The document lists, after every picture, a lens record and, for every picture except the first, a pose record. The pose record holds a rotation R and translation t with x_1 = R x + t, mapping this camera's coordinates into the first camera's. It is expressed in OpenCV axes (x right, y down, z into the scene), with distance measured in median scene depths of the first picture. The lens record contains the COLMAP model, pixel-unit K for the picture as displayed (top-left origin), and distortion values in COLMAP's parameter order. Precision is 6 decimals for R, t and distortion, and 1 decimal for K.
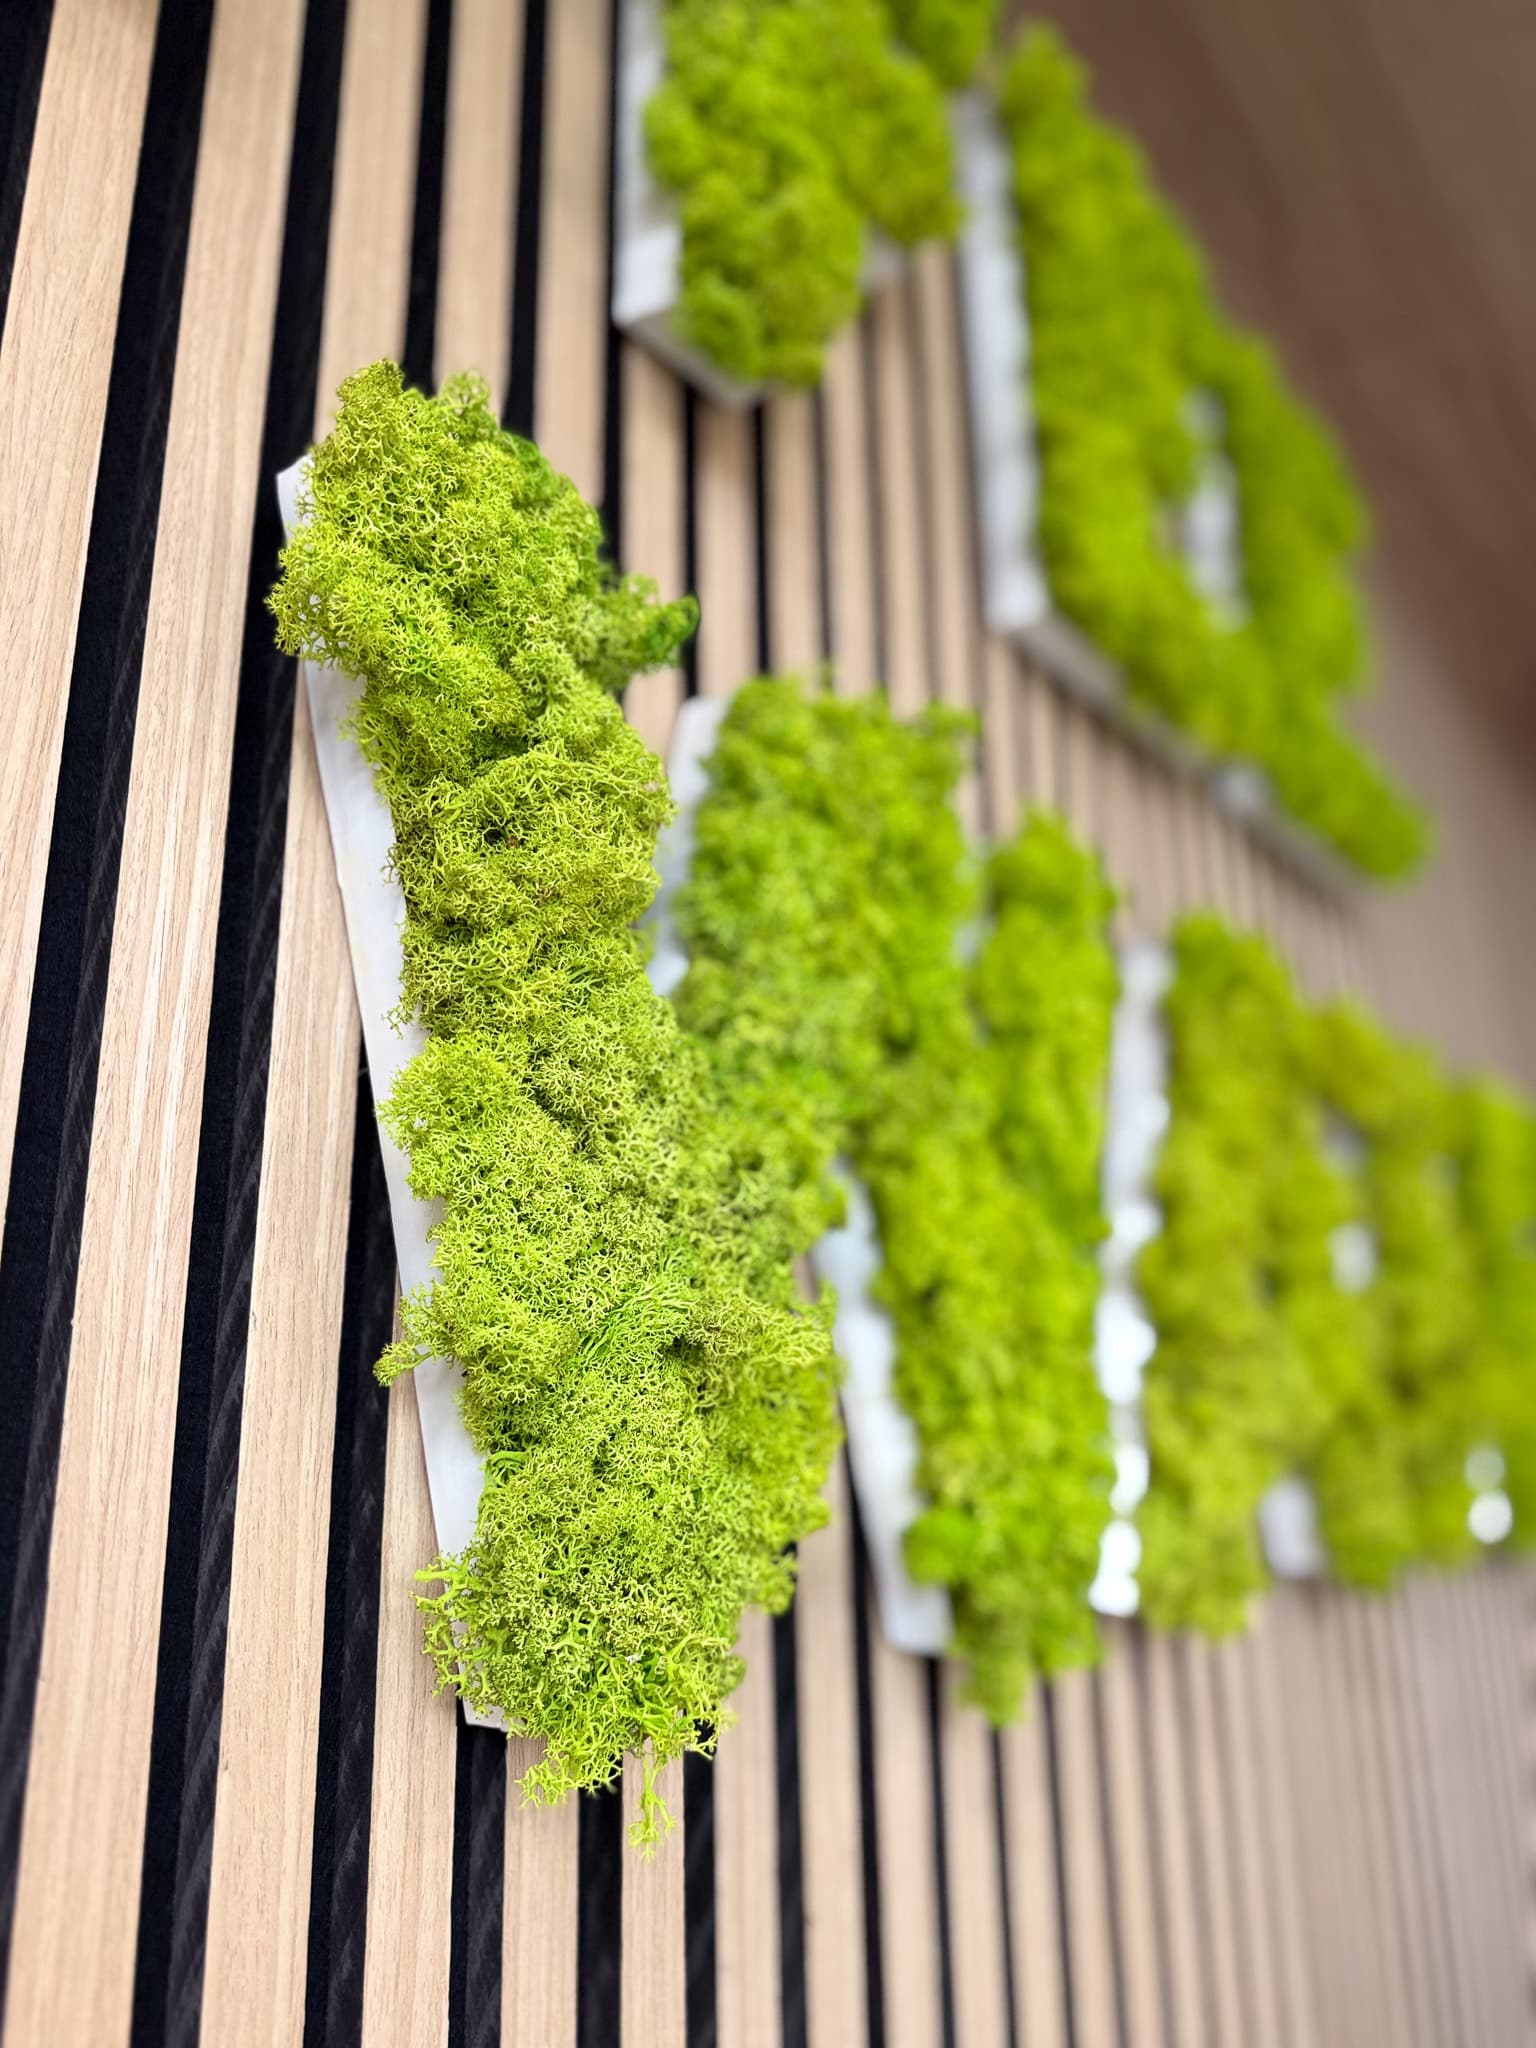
lens RADIAL K [[1439.8, 0, 768.0], [0, 1439.8, 1024.0], [0, 0, 1]] dist [0.190522, -0.385451]
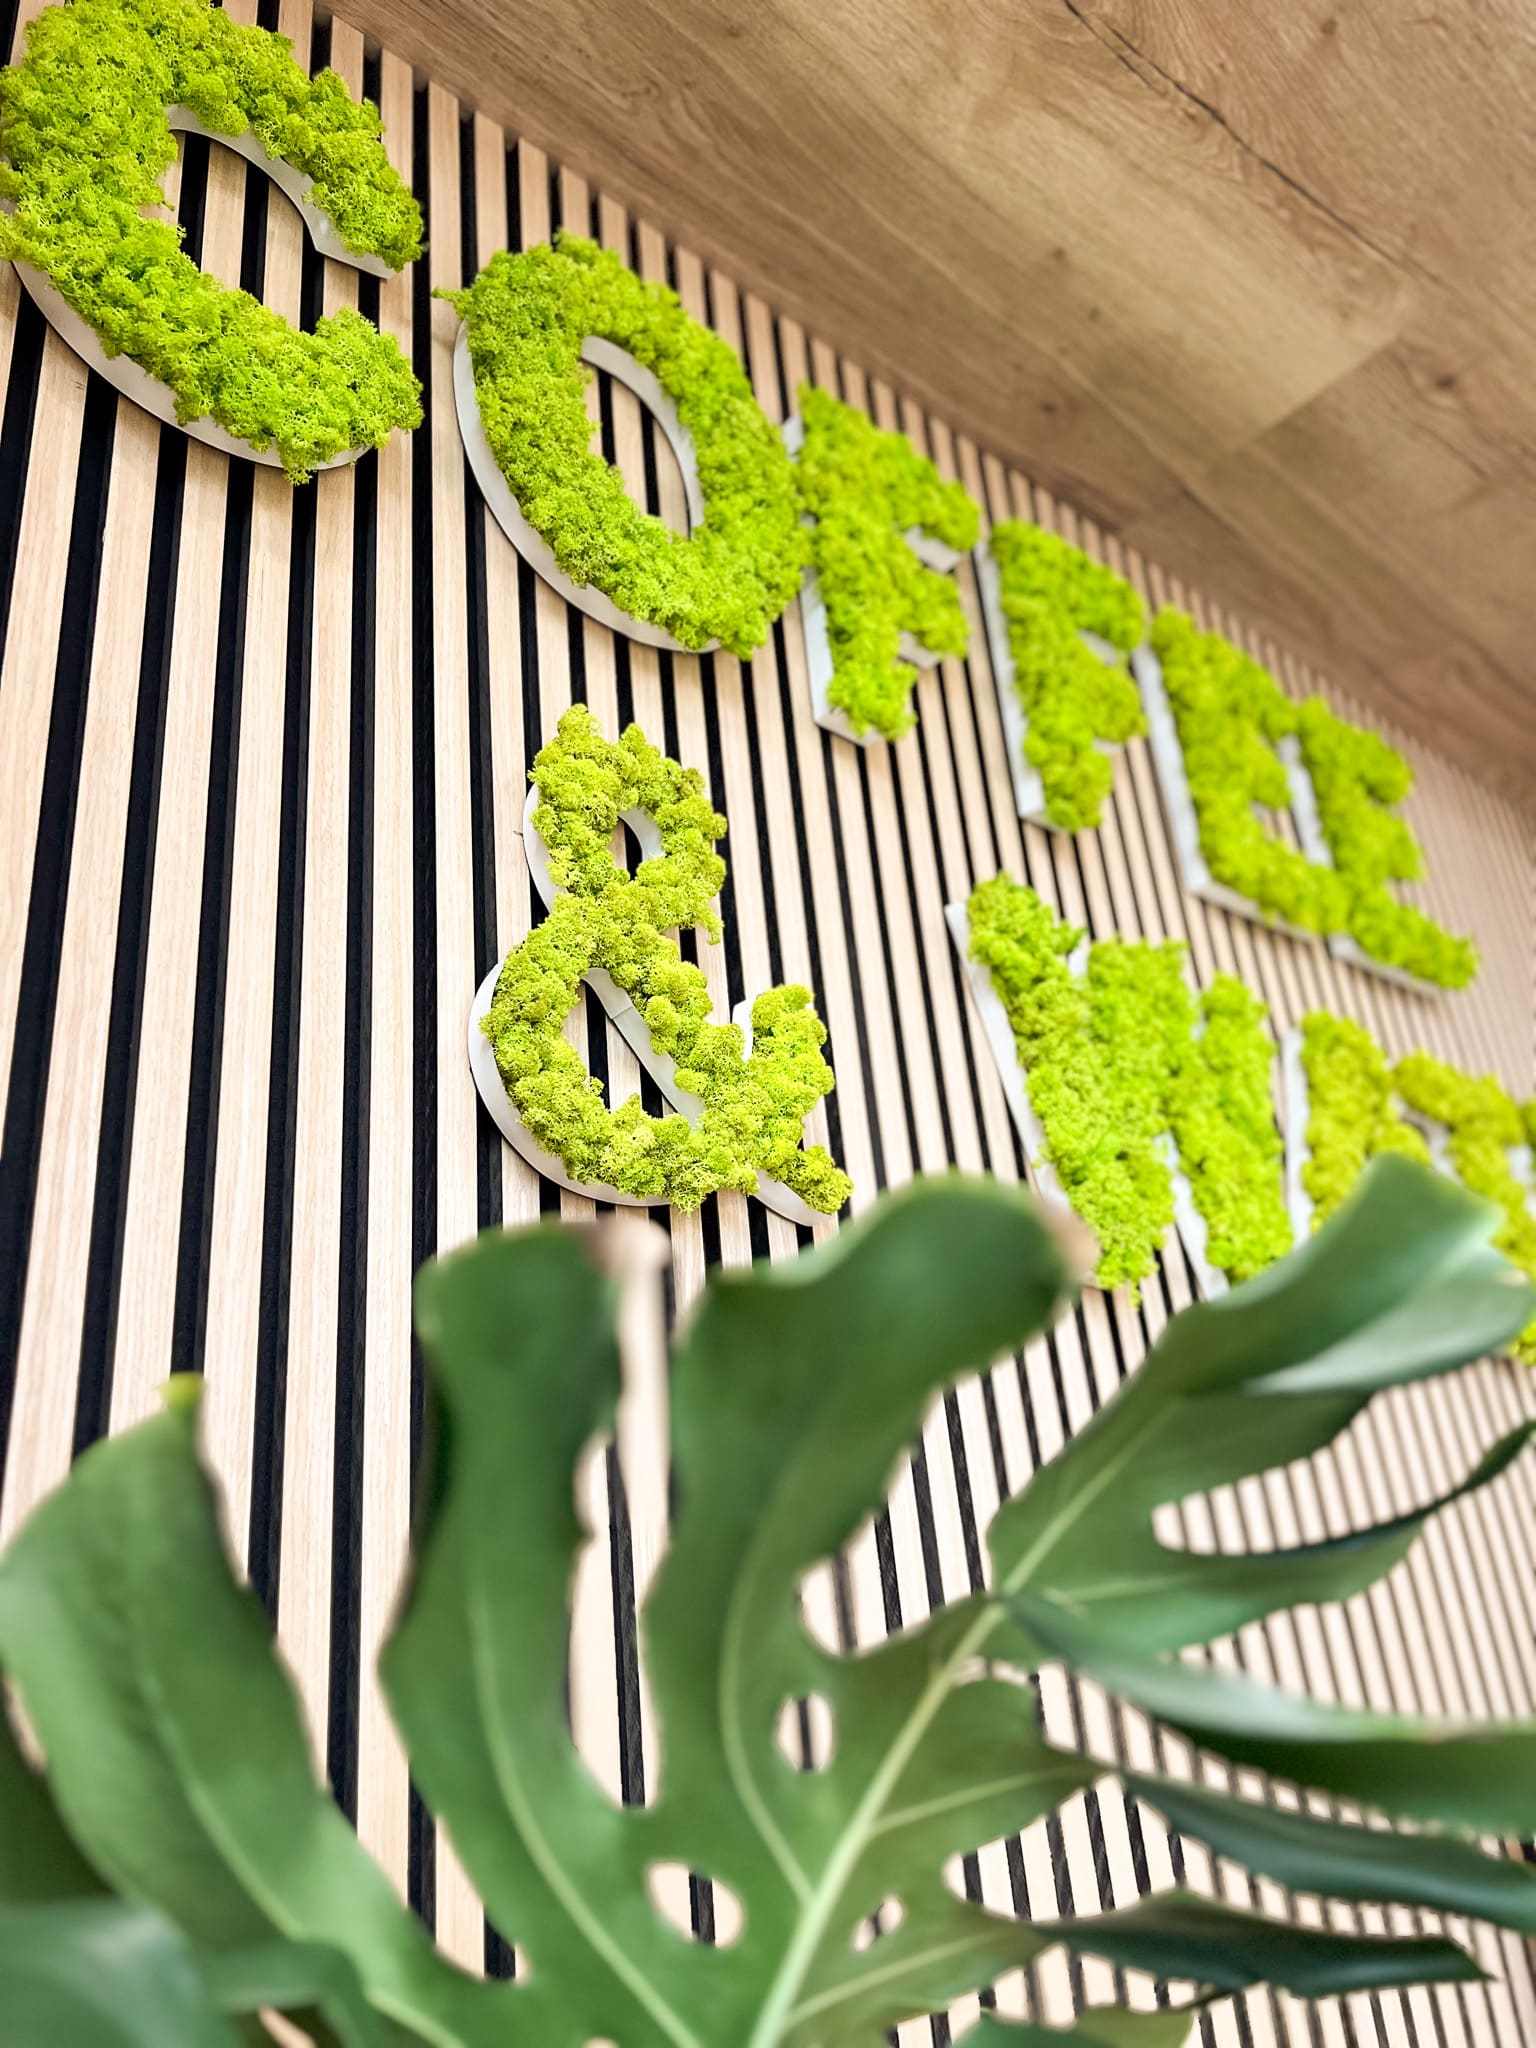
lens RADIAL K [[1556.1, 0, 768.0], [0, 1556.1, 1024.0], [0, 0, 1]] dist [0.091519, -0.000044]
pose [[0.981292, -0.135676, -0.136592, -0.233826], [0.115166, 0.982218, -0.148270, 0.268719], [0.154280, 0.129765, 0.979469, -1.907741]]
